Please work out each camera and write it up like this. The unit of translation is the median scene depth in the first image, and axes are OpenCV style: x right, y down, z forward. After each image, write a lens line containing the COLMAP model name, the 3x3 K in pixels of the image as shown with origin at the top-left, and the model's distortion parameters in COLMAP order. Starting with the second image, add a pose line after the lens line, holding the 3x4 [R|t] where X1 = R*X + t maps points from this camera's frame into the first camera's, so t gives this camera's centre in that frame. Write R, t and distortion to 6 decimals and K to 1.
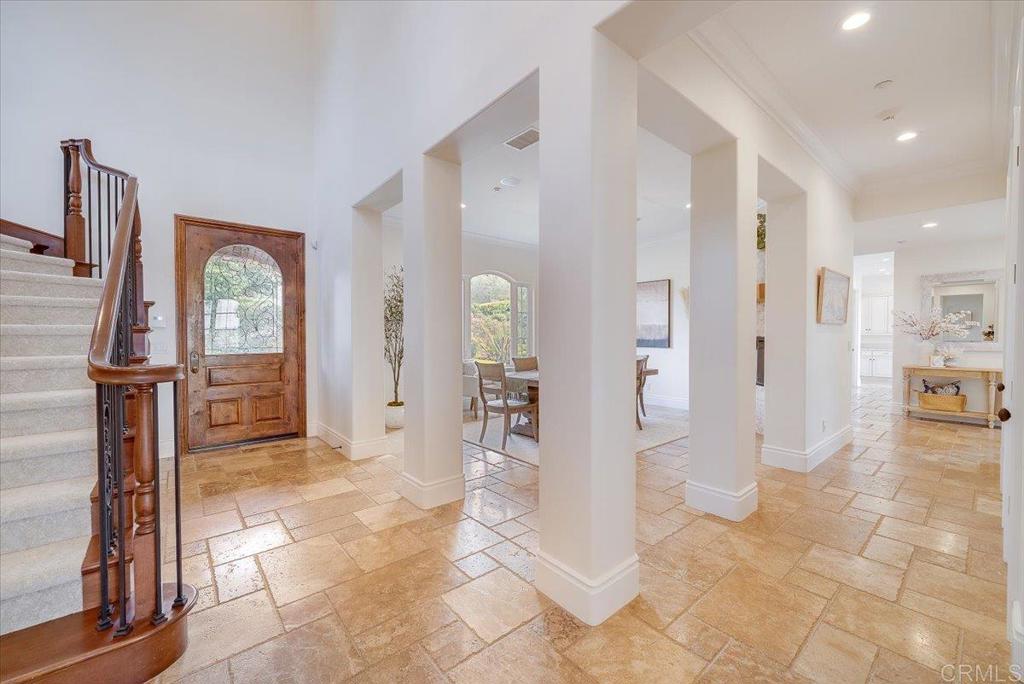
lens RADIAL K [[407.0, 0, 510.4], [0, 407.0, 341.3], [0, 0, 1]] dist [0.001045, -0.000059]
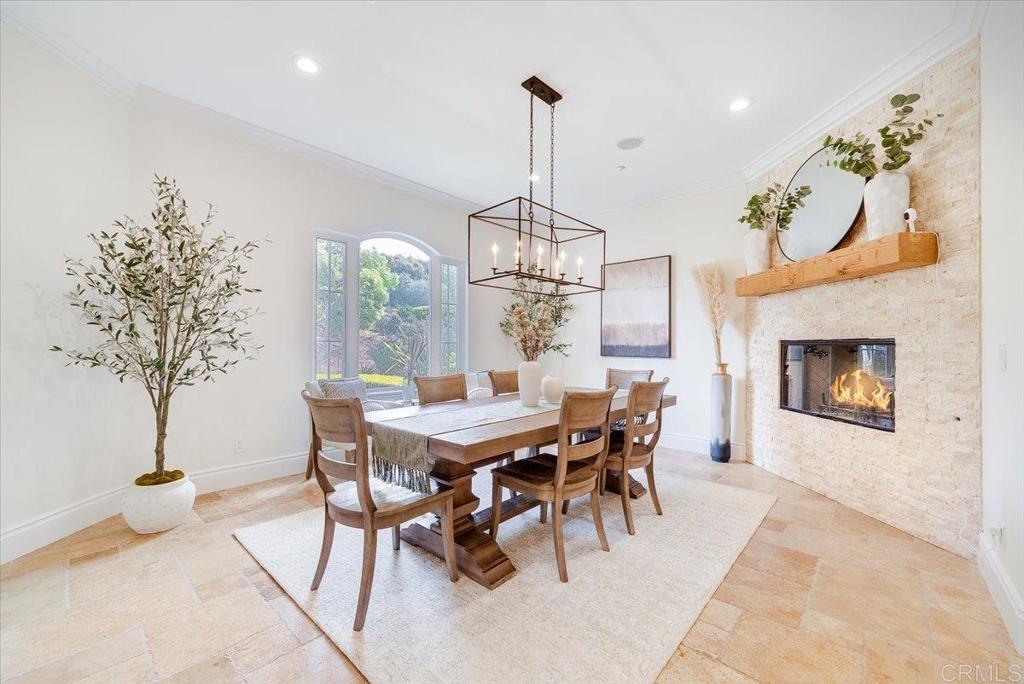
lens RADIAL K [[407.0, 0, 510.3], [0, 407.0, 345.3], [0, 0, 1]] dist [0.001045, -0.000059]
pose [[0.990640, 0.006462, 0.136350, 0.042273], [-0.004422, 0.999874, -0.015257, 0.006197], [-0.136432, 0.014511, 0.990543, 0.379337]]
